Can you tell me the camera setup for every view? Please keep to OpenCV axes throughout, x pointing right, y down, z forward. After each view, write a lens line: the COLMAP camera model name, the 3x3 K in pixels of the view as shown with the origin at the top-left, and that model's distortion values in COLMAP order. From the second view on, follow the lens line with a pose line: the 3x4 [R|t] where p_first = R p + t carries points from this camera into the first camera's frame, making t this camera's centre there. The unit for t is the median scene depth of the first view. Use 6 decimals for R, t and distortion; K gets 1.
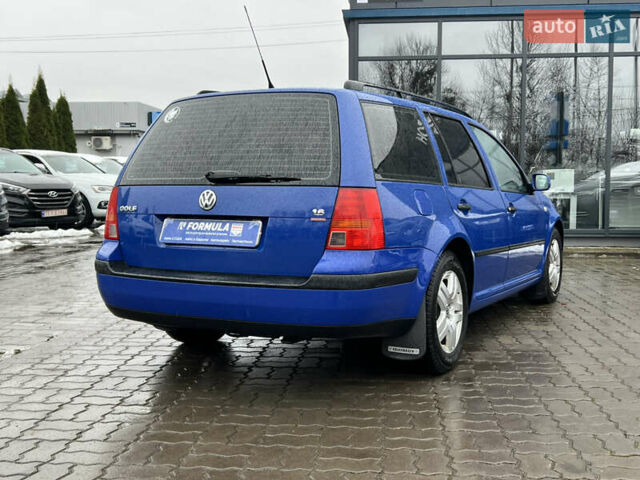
lens RADIAL K [[771.3, 0, 322.2], [0, 771.3, 264.2], [0, 0, 1]] dist [0.060004, -0.075432]
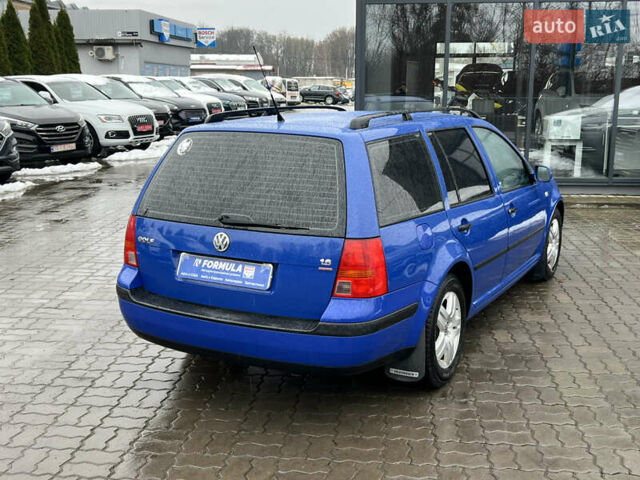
lens RADIAL K [[771.3, 0, 322.2], [0, 771.3, 264.2], [0, 0, 1]] dist [0.060004, -0.075432]
pose [[0.999964, 0.000302, -0.008437, -0.000550], [0.000920, 0.989511, 0.144455, -0.188648], [0.008392, -0.144458, 0.989475, -0.049665]]
